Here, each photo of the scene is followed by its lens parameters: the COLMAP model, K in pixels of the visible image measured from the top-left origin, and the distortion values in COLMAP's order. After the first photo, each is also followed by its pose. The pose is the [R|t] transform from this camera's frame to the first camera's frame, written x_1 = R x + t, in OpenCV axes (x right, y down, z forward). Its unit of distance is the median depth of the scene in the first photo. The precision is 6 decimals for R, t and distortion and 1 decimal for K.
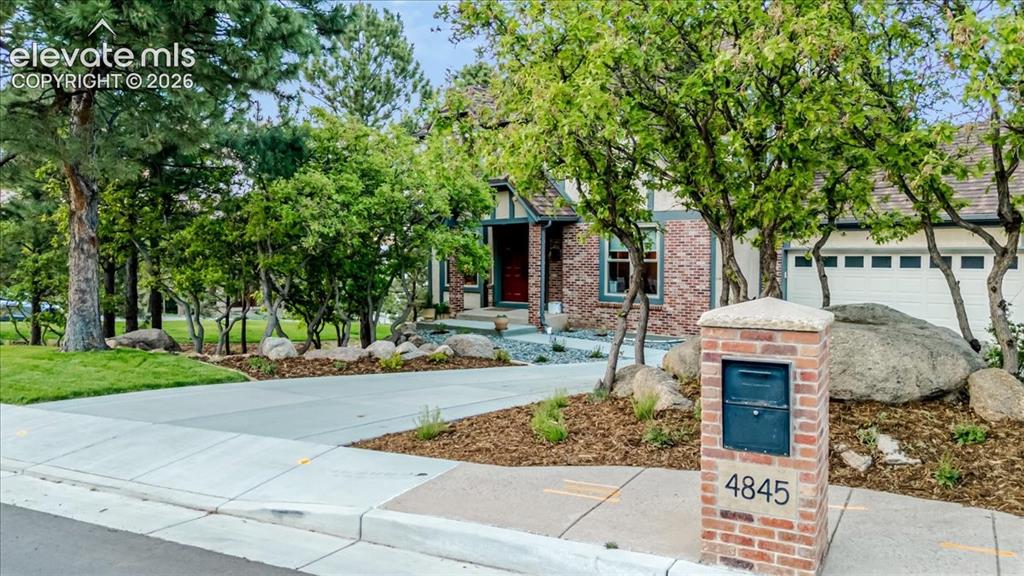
lens RADIAL K [[755.1, 0, 511.1], [0, 755.1, 286.4], [0, 0, 1]] dist [0.054291, -0.024130]
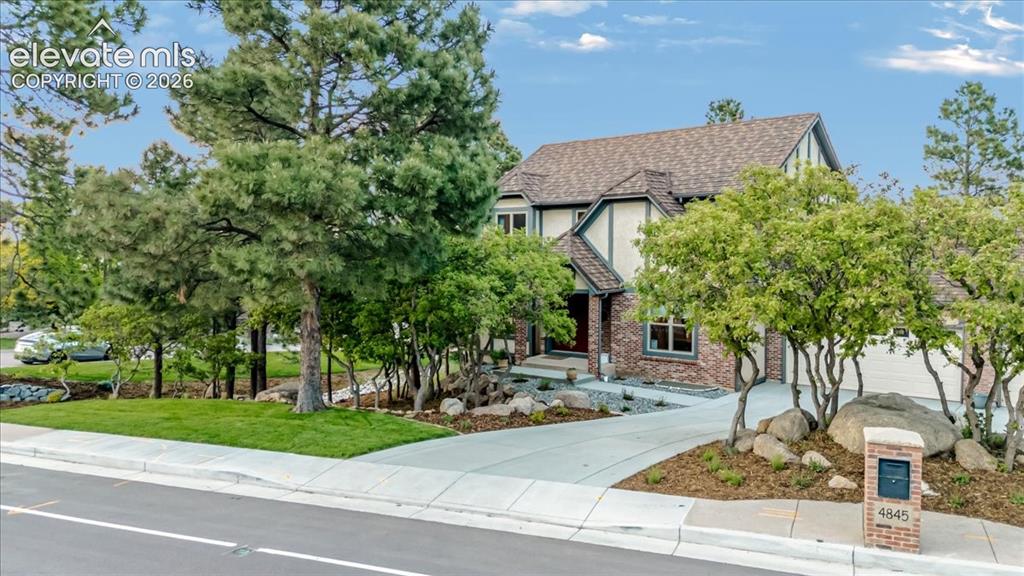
lens RADIAL K [[755.1, 0, 510.8], [0, 755.1, 289.8], [0, 0, 1]] dist [0.054291, -0.024130]
pose [[0.995678, 0.001335, 0.092866, -0.741933], [-0.001108, 0.999996, -0.002503, -0.288079], [-0.092869, 0.002390, 0.995675, -0.853771]]
